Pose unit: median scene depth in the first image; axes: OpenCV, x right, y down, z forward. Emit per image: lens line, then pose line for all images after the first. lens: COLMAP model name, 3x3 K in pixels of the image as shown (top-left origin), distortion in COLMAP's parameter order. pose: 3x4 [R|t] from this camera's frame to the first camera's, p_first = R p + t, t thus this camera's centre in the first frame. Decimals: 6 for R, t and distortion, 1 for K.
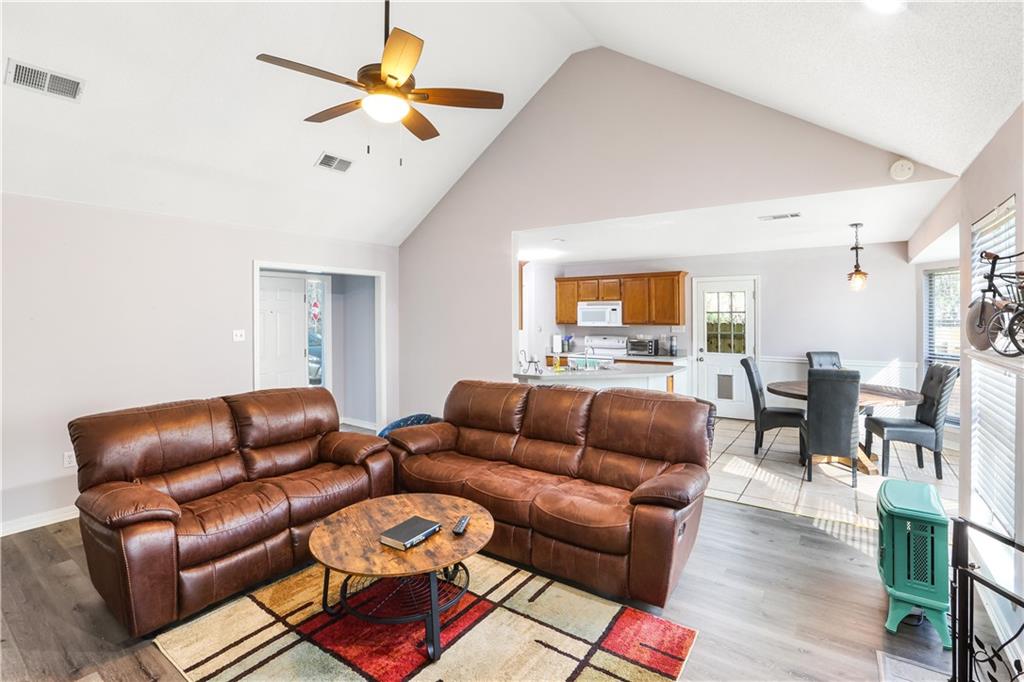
lens RADIAL K [[485.6, 0, 526.1], [0, 485.6, 313.5], [0, 0, 1]] dist [-0.013784, 0.000304]
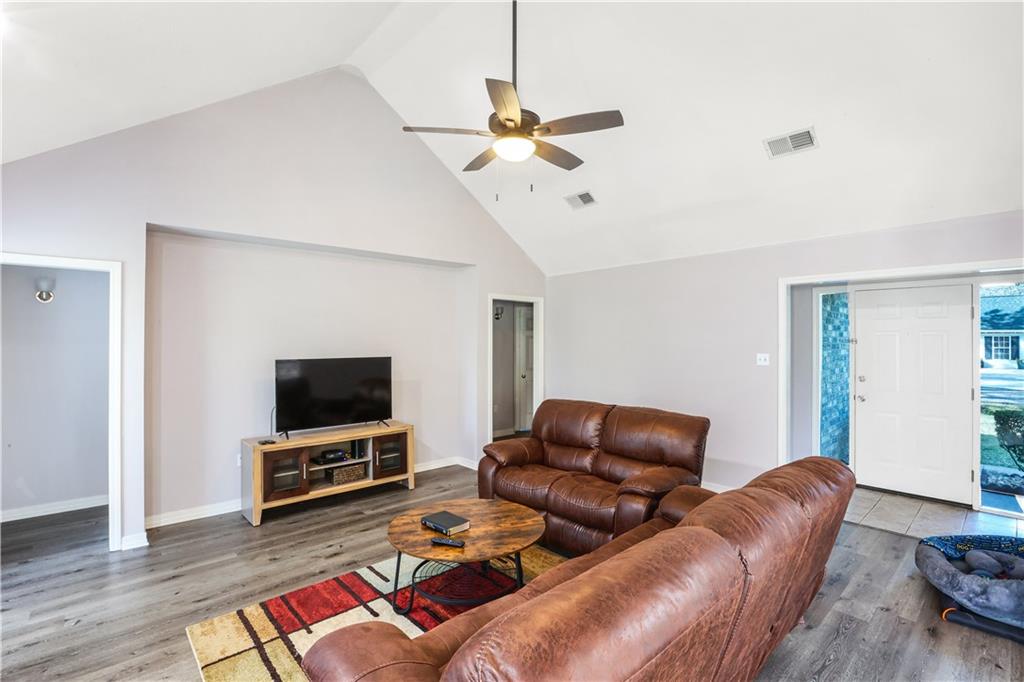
lens RADIAL K [[485.6, 0, 507.0], [0, 485.6, 339.8], [0, 0, 1]] dist [-0.013784, 0.000304]
pose [[-0.232128, 0.010020, -0.972634, 0.755292], [0.009301, 0.999924, 0.008082, -0.010933], [0.972641, -0.007170, -0.232204, 1.203152]]
